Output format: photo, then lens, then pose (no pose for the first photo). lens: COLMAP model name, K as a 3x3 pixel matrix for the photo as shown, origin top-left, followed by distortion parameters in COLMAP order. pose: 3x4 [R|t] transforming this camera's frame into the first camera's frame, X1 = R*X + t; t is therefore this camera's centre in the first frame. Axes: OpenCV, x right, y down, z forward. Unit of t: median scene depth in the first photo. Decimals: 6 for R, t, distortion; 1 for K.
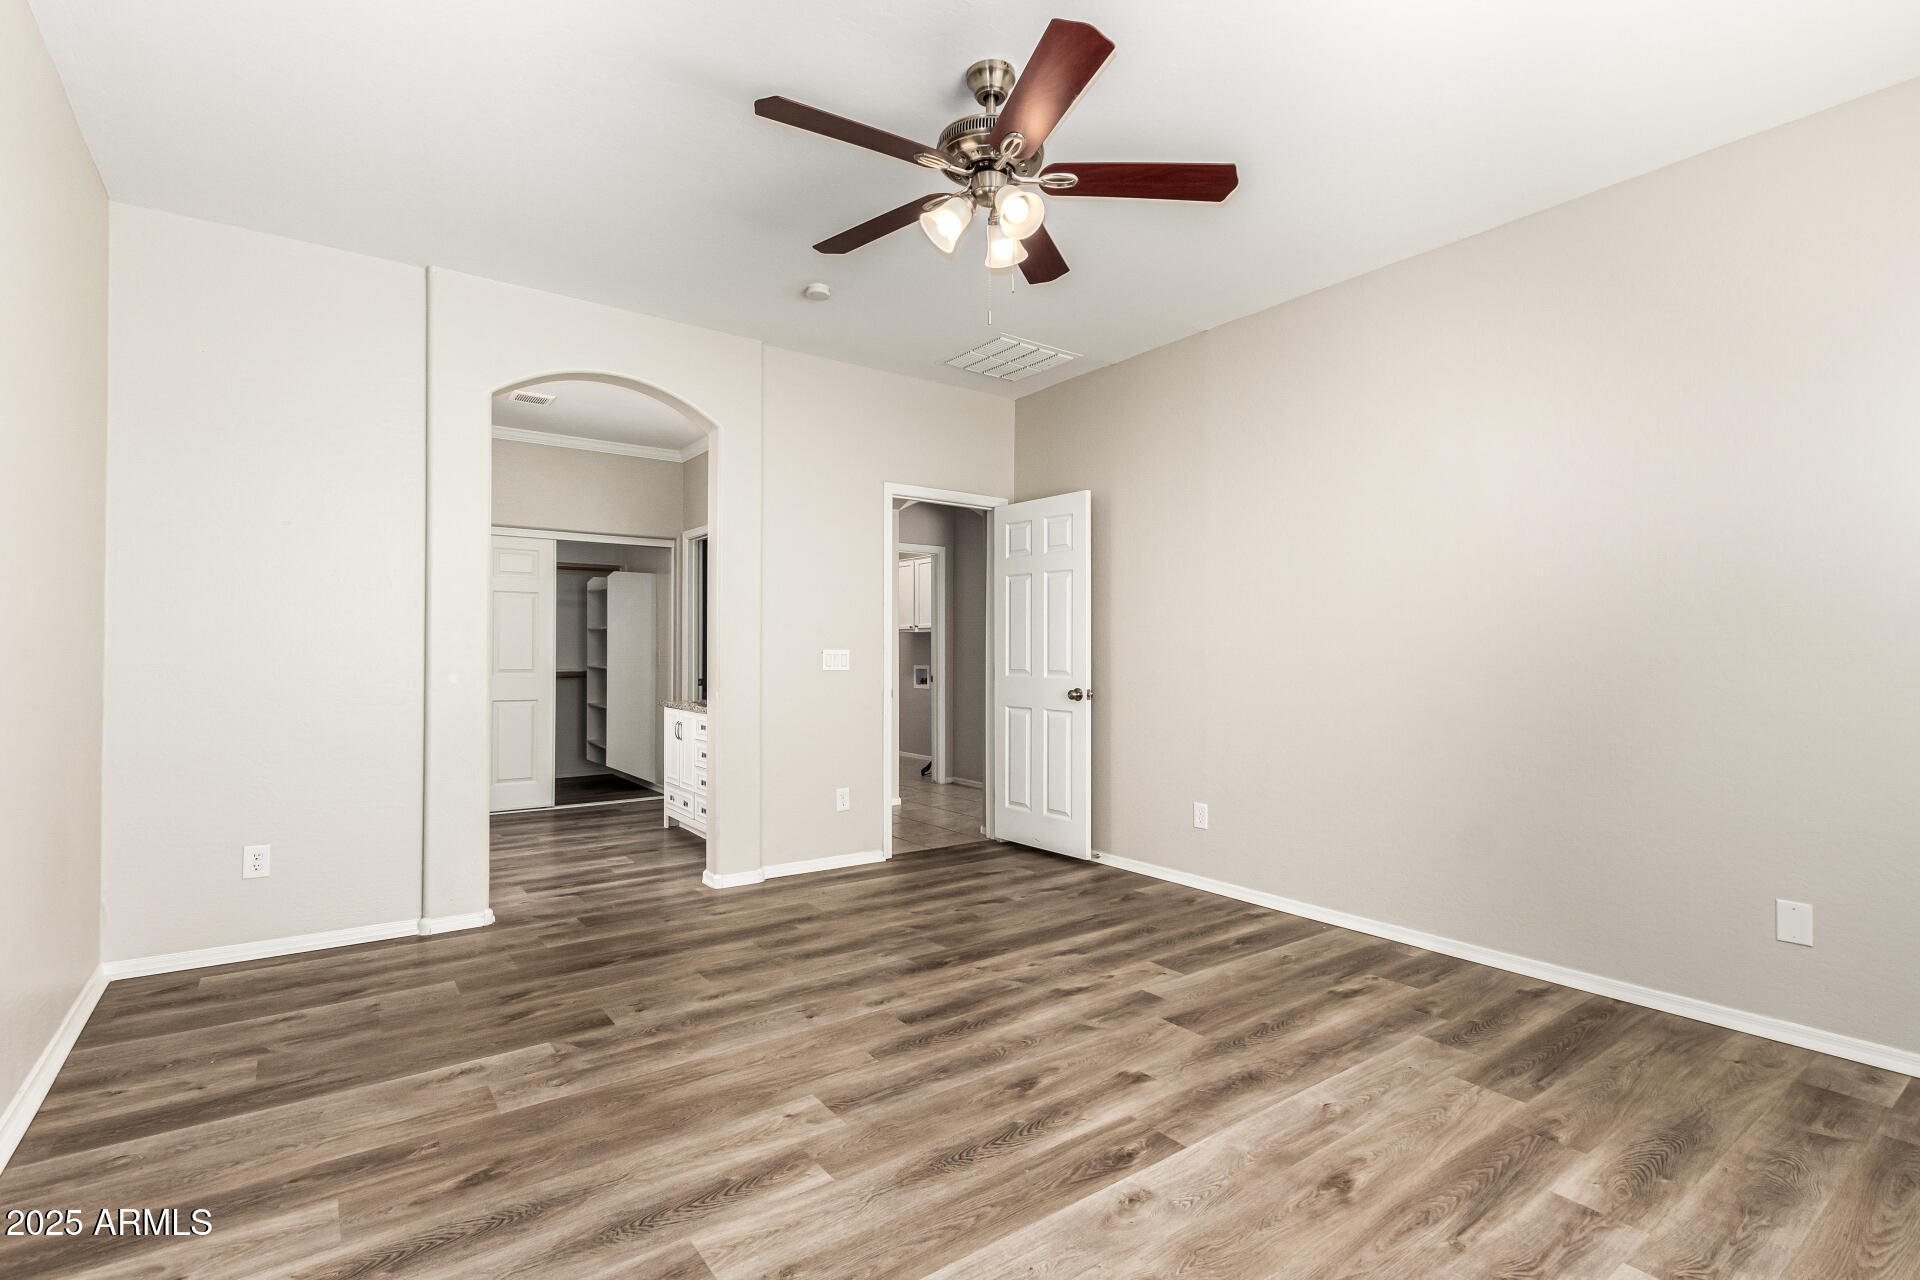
lens RADIAL K [[893.8, 0, 959.0], [0, 893.8, 650.8], [0, 0, 1]] dist [0.002326, -0.000048]
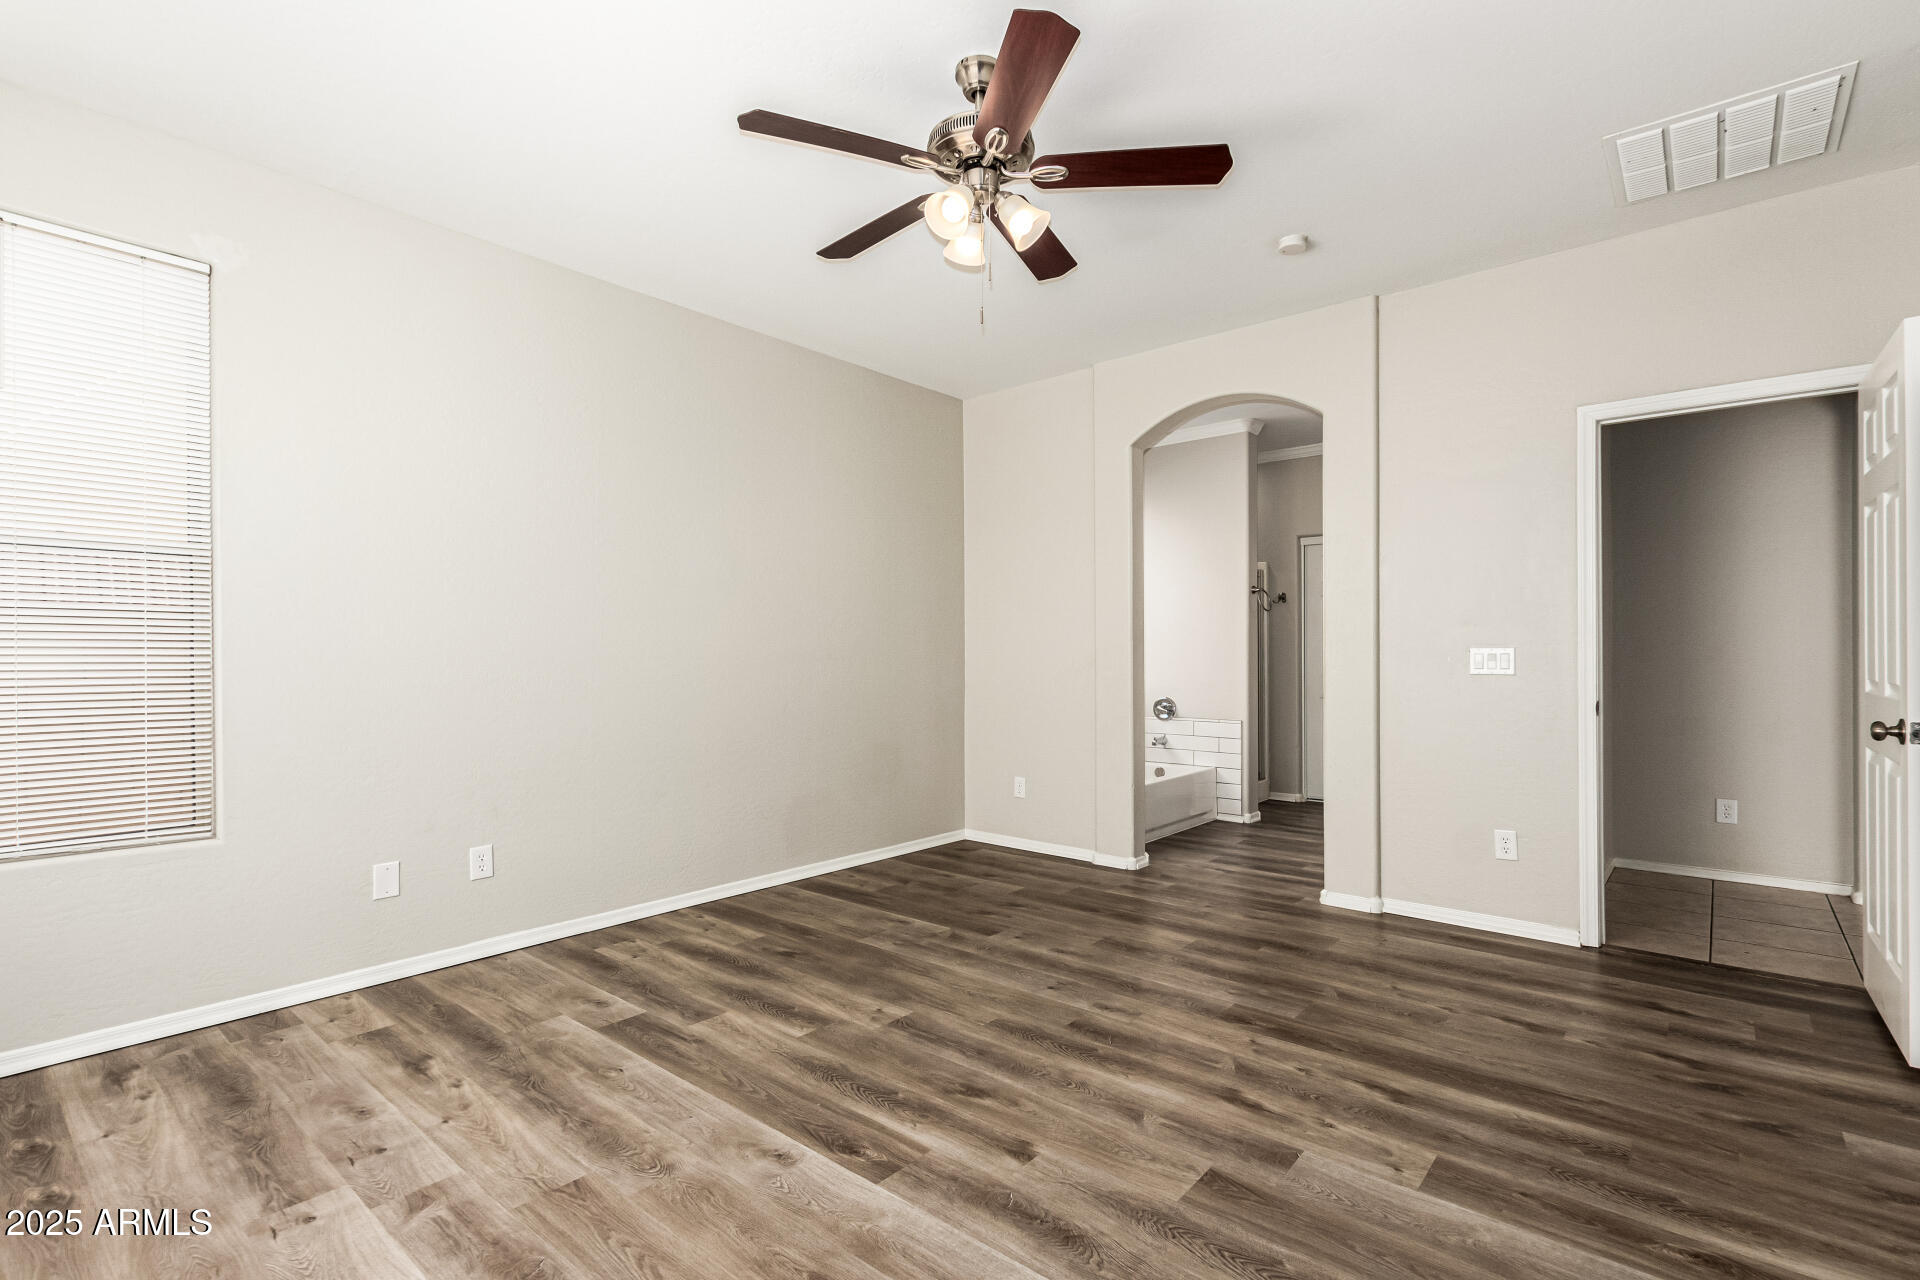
lens RADIAL K [[893.8, 0, 959.0], [0, 893.8, 650.8], [0, 0, 1]] dist [0.002326, -0.000048]
pose [[0.226573, -0.007329, -0.973967, 0.824606], [0.008934, 0.999945, -0.005446, 0.001734], [0.973953, -0.007468, 0.226626, 0.607055]]
